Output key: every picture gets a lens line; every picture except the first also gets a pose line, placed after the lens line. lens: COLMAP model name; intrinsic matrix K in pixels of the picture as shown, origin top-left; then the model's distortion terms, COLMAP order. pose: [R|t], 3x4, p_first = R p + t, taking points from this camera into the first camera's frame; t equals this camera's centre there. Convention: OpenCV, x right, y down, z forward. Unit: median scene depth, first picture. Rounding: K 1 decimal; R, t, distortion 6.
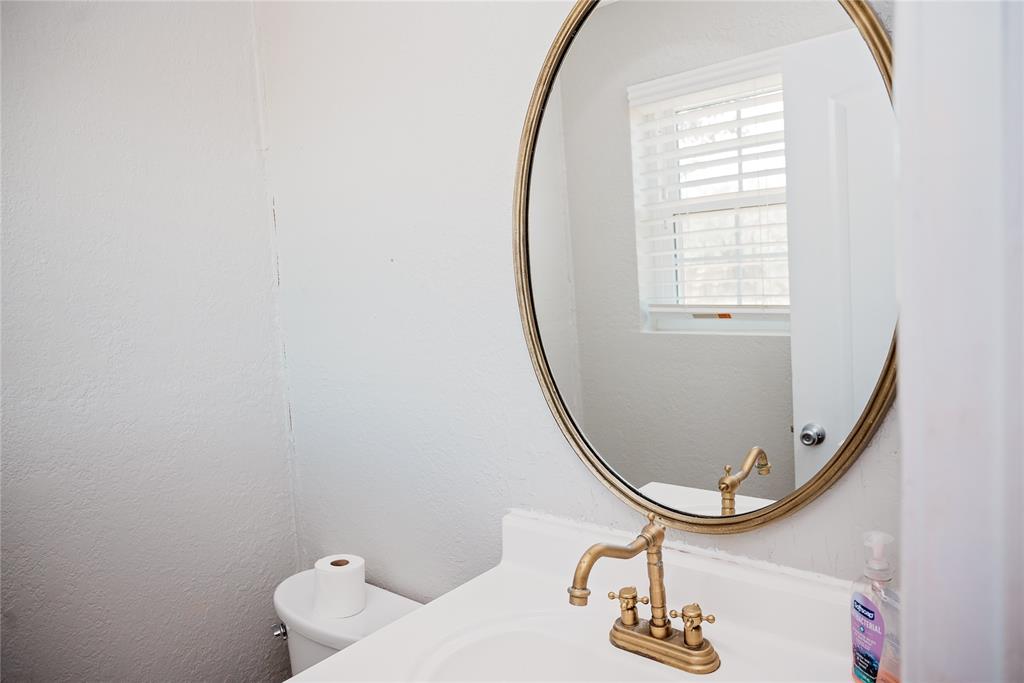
lens RADIAL K [[682.0, 0, 513.5], [0, 682.0, 339.5], [0, 0, 1]] dist [-0.011065, 0.002684]
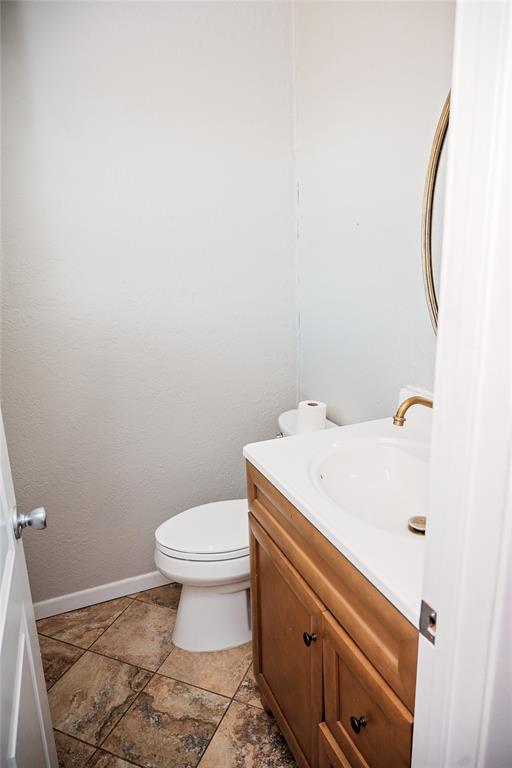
lens RADIAL K [[511.5, 0, 255.6], [0, 511.5, 384.2], [0, 0, 1]] dist [-0.011065, 0.002684]
pose [[0.881082, 0.141028, -0.451448, 0.360376], [-0.045614, 0.975398, 0.215679, 0.000463], [0.470758, -0.169438, 0.865839, -0.355231]]
